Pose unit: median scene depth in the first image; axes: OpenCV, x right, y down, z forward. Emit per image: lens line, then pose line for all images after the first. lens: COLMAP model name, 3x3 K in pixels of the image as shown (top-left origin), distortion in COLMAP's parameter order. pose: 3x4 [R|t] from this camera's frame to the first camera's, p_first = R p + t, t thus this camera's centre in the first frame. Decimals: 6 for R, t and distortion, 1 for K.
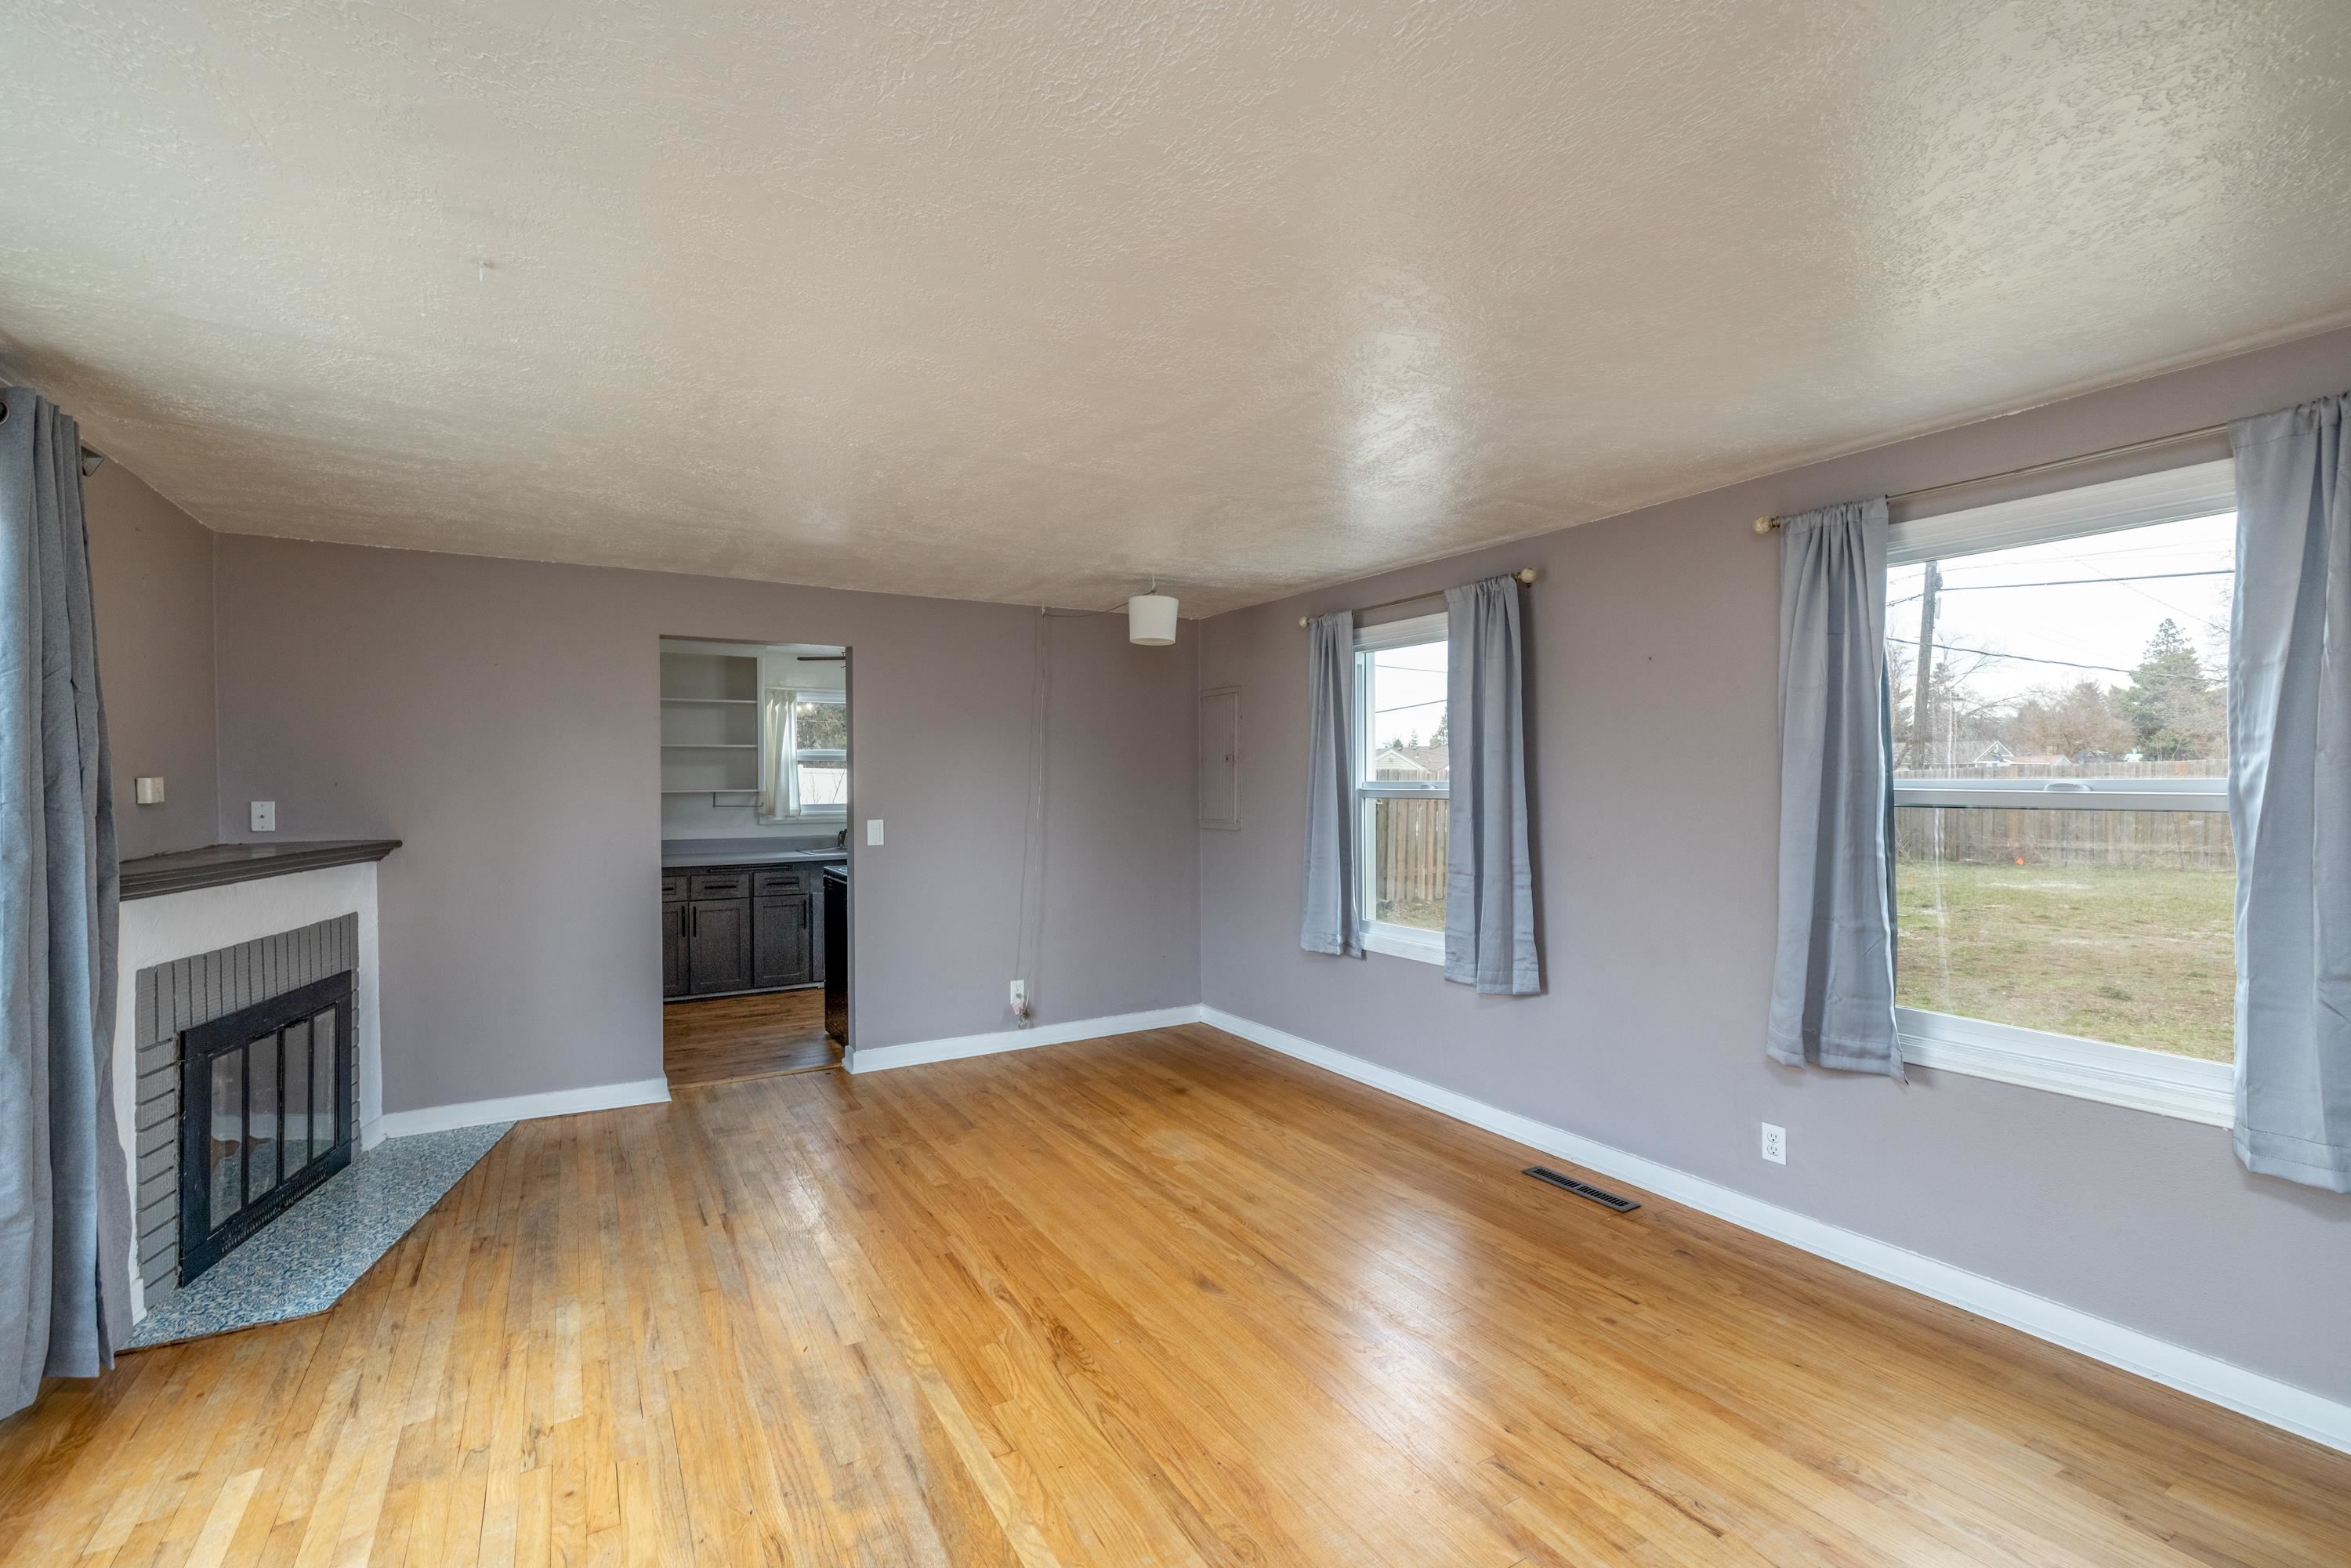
lens RADIAL K [[997.6, 0, 1093.2], [0, 997.6, 786.0], [0, 0, 1]] dist [0.001101, 0.000020]
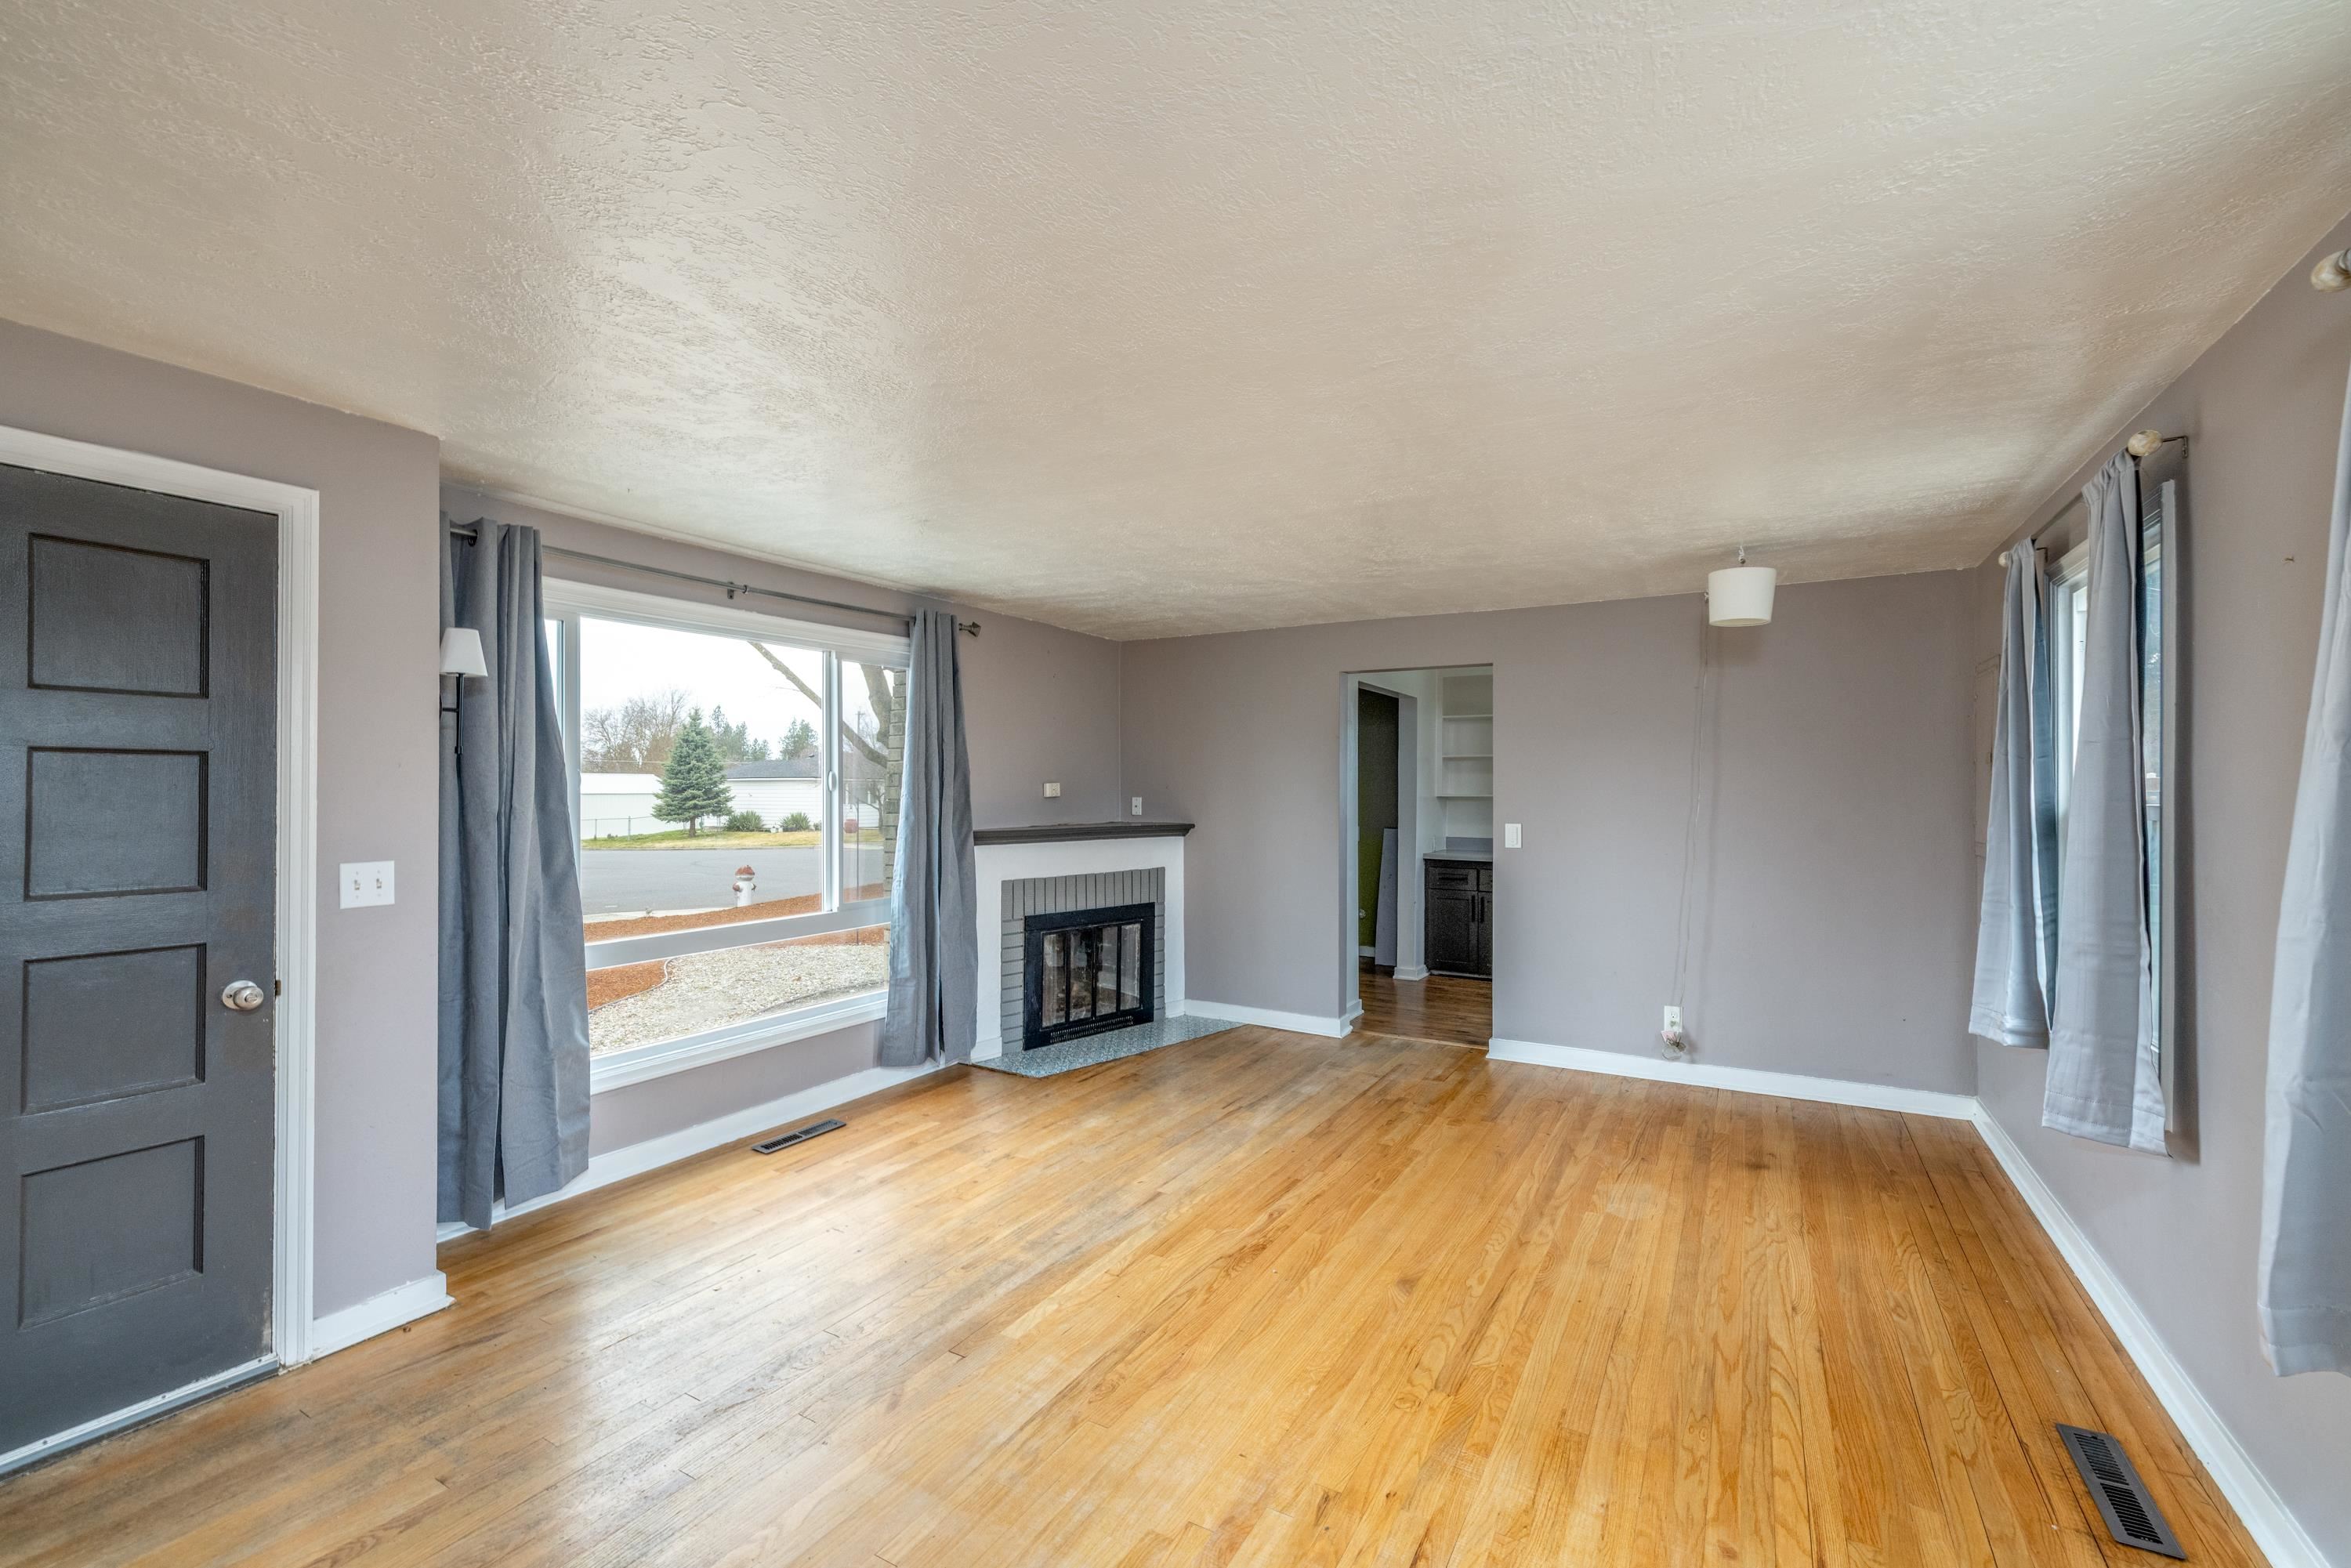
lens RADIAL K [[968.0, 0, 1175.5], [0, 968.0, 784.0], [0, 0, 1]] dist [-0.000544, -0.000345]
pose [[0.523136, 0.001849, -0.852247, 0.636865], [-0.007867, 0.999966, -0.002660, -0.003344], [0.852213, 0.008096, 0.523132, 0.214808]]
